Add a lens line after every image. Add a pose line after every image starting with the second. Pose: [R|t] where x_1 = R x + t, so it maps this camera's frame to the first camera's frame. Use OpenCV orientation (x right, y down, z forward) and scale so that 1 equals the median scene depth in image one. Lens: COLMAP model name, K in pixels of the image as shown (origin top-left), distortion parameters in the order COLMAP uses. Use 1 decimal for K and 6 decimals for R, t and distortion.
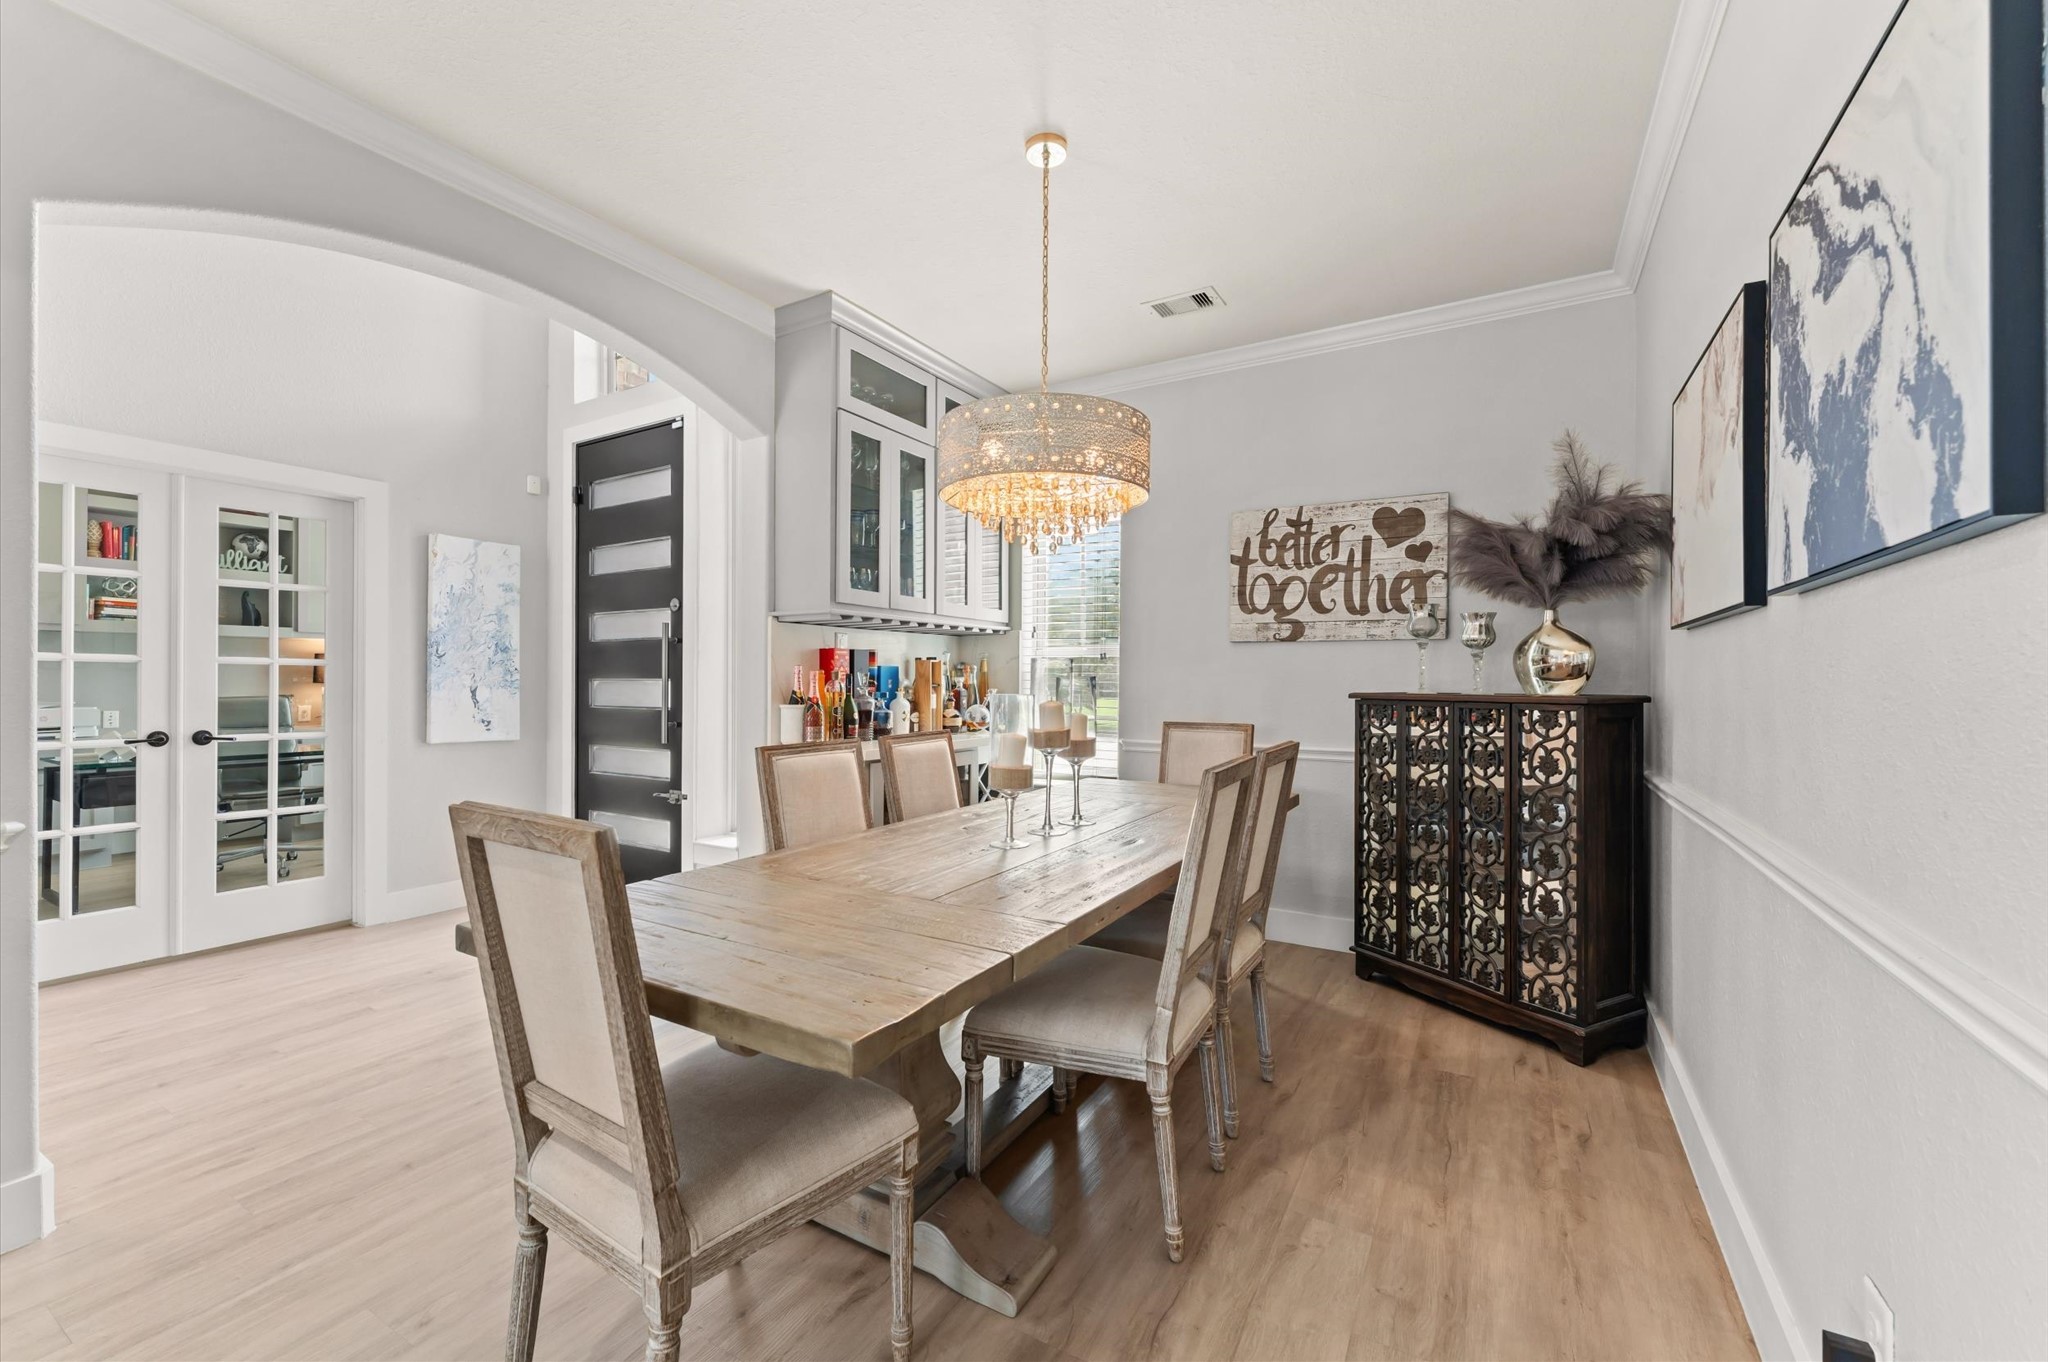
lens RADIAL K [[833.7, 0, 1007.6], [0, 833.7, 684.2], [0, 0, 1]] dist [0.001208, -0.000124]
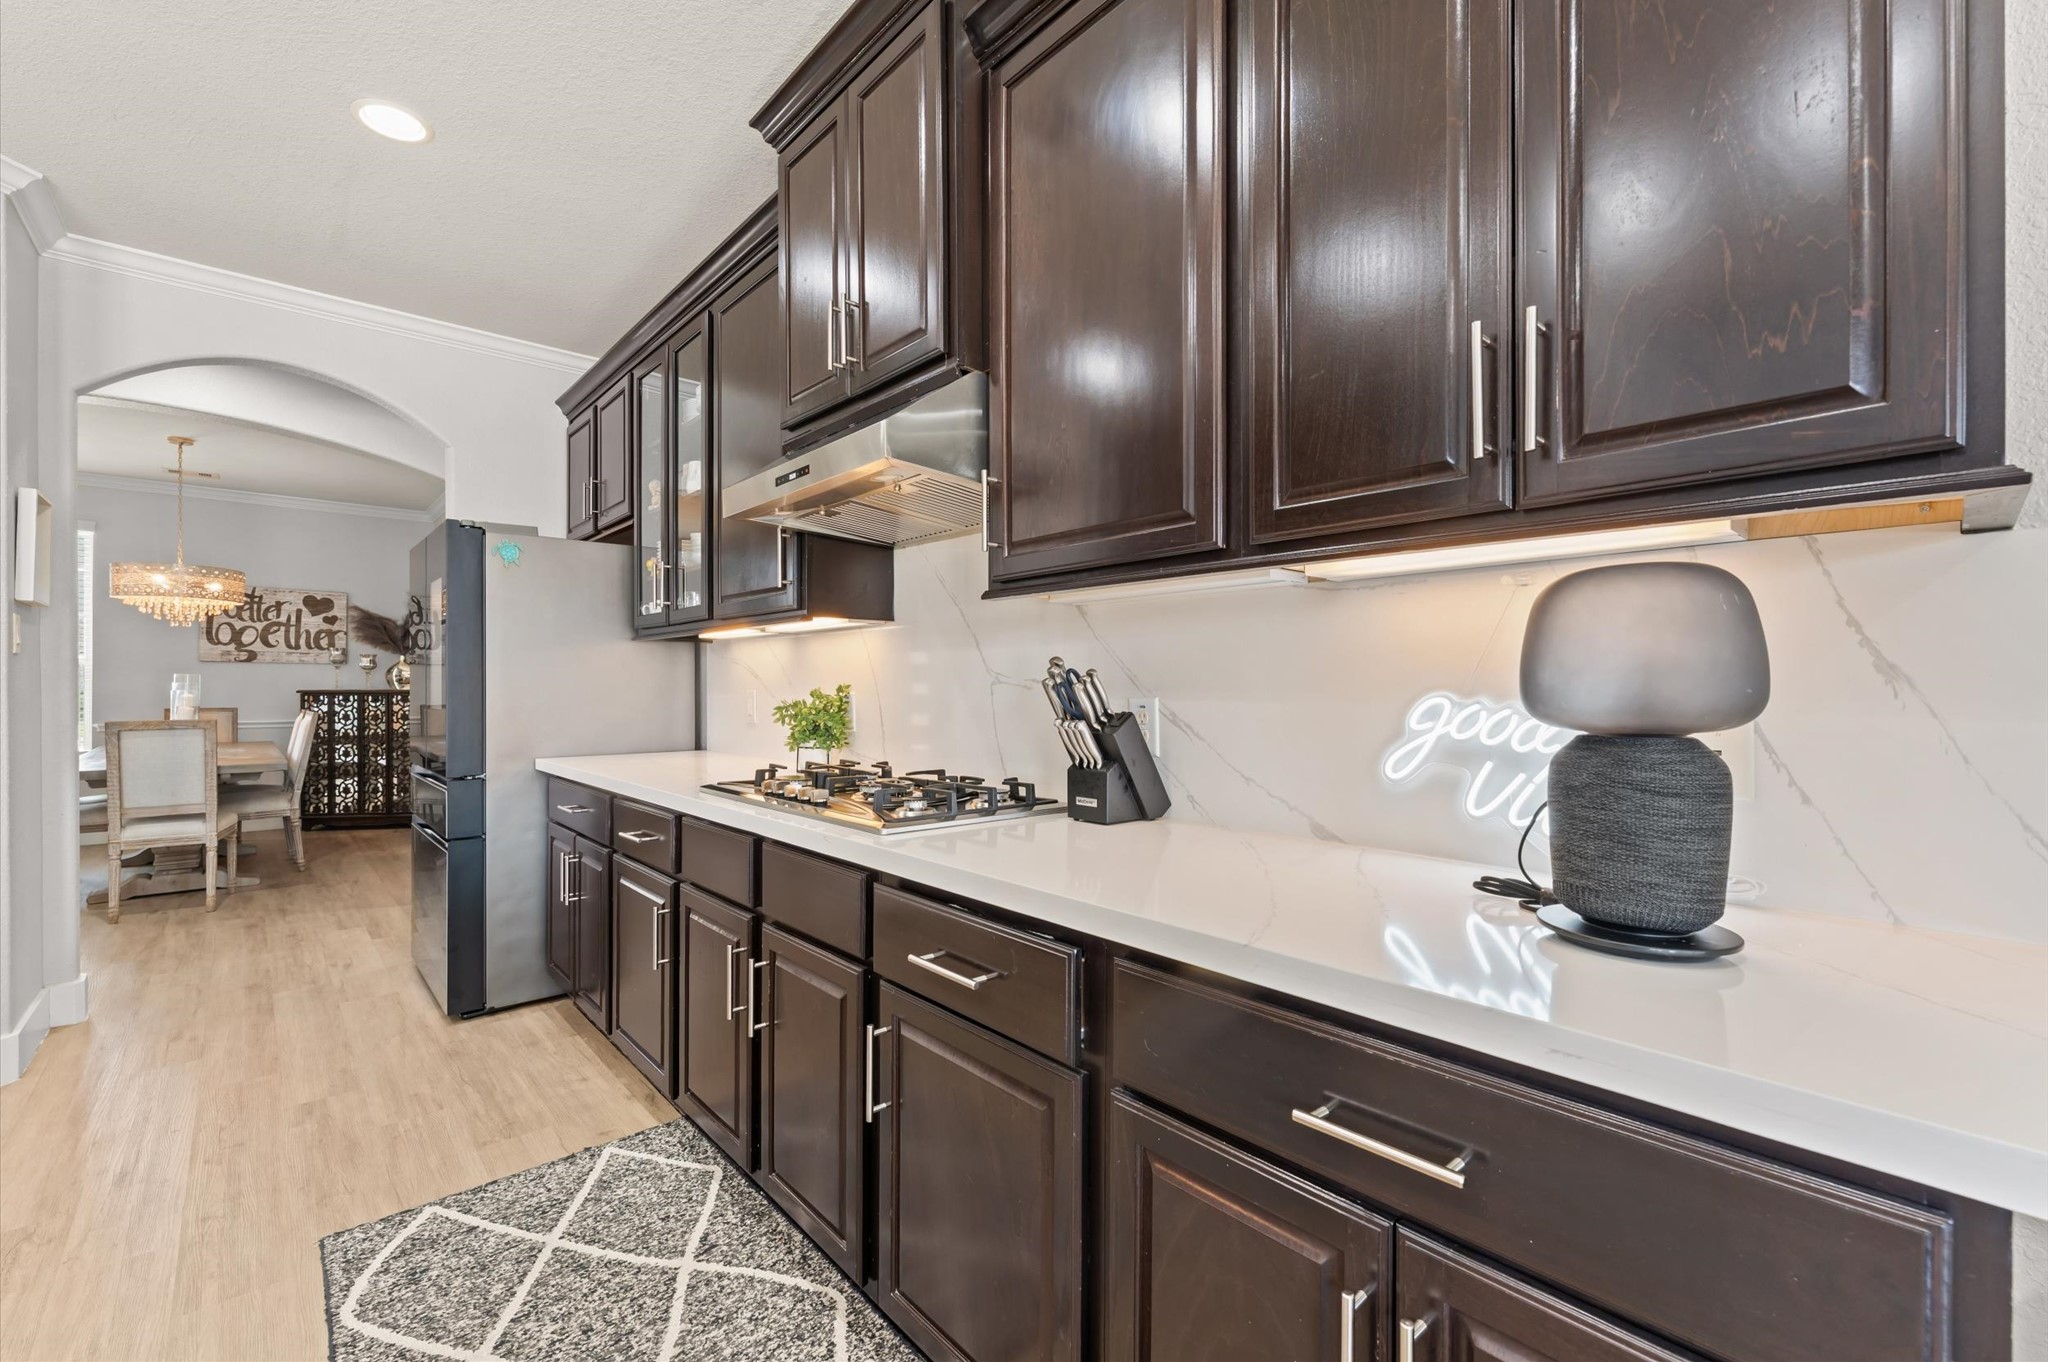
lens RADIAL K [[833.7, 0, 1024.1], [0, 833.7, 686.3], [0, 0, 1]] dist [0.001208, -0.000124]
pose [[0.292779, -0.002345, 0.956177, -0.927861], [0.003040, 0.999994, 0.001522, 0.003276], [-0.956175, 0.002461, 0.292785, -1.172922]]
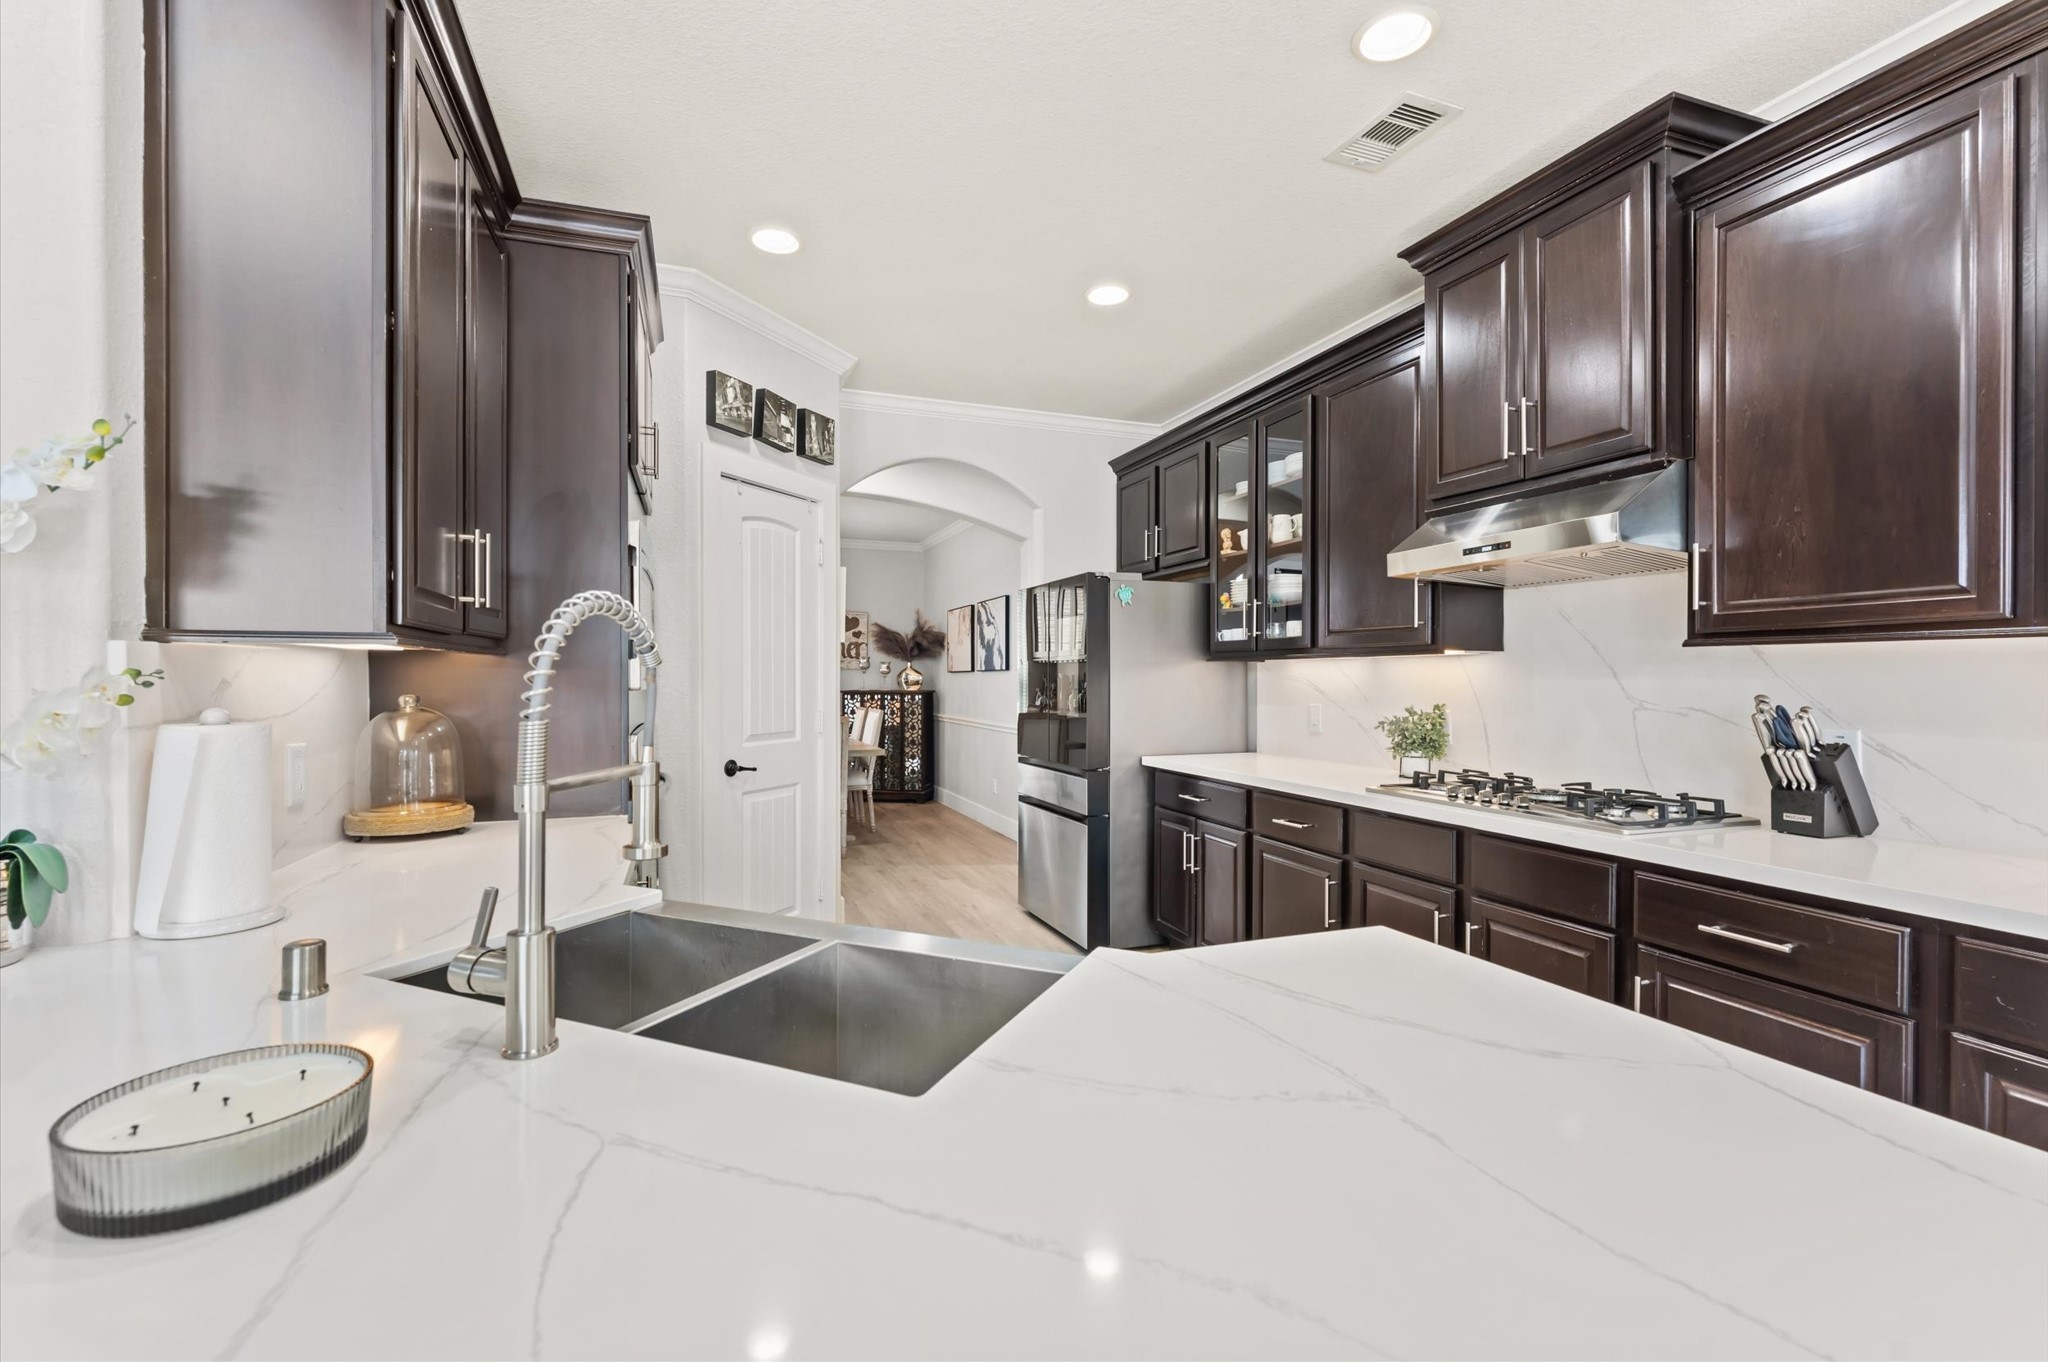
lens RADIAL K [[867.7, 0, 1032.9], [0, 867.7, 682.1], [0, 0, 1]] dist [0.003431, -0.001132]
pose [[0.614484, -0.005339, 0.788911, -1.236879], [0.002237, 0.999985, 0.005025, -0.025441], [-0.788926, -0.001323, 0.614487, -1.024159]]
